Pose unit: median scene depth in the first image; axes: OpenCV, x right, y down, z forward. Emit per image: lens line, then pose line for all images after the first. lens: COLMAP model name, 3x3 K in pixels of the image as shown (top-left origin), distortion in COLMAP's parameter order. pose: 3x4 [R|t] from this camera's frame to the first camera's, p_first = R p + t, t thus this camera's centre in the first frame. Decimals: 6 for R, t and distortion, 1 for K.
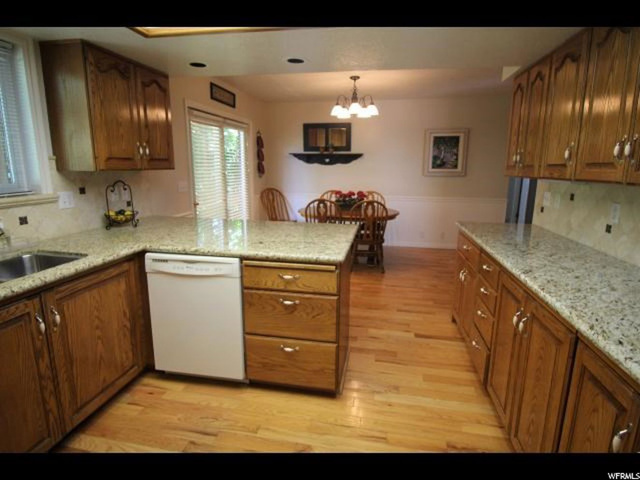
lens RADIAL K [[346.1, 0, 317.9], [0, 346.1, 234.4], [0, 0, 1]] dist [-0.000145, 0.000632]
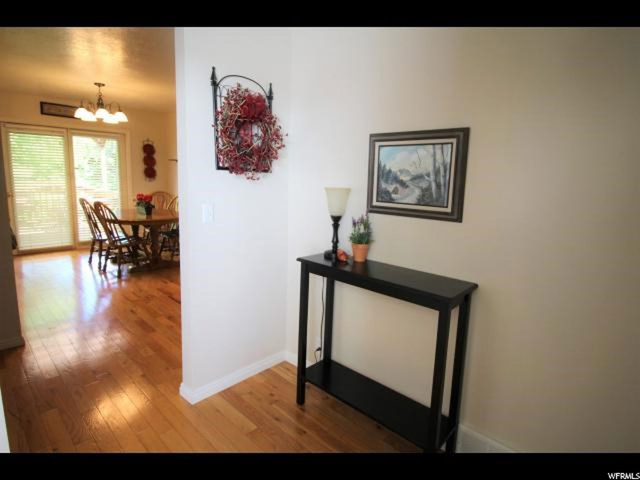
lens RADIAL K [[346.1, 0, 314.4], [0, 346.1, 224.0], [0, 0, 1]] dist [-0.000145, 0.000632]
pose [[0.836705, 0.099261, -0.538583, 0.924512], [-0.135600, 0.990364, -0.028135, -0.069788], [0.530600, 0.096573, 0.842103, 0.372631]]
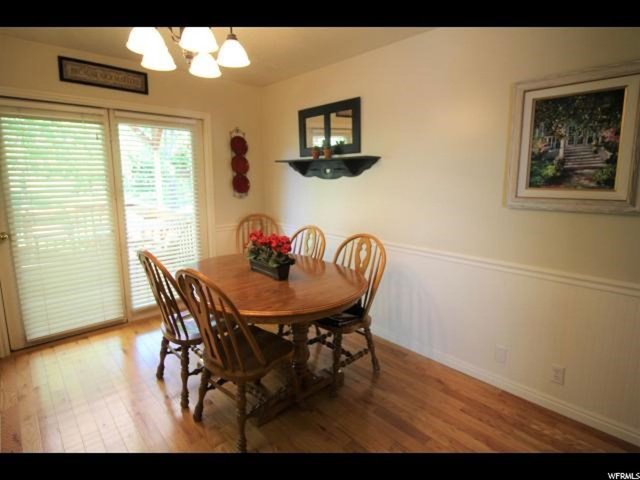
lens RADIAL K [[346.1, 0, 319.7], [0, 346.1, 229.4], [0, 0, 1]] dist [-0.000145, 0.000632]
pose [[0.797153, 0.085778, -0.597653, 0.376914], [-0.116232, 0.993143, -0.012491, -0.117134], [0.592484, 0.079424, 0.801658, 0.581173]]
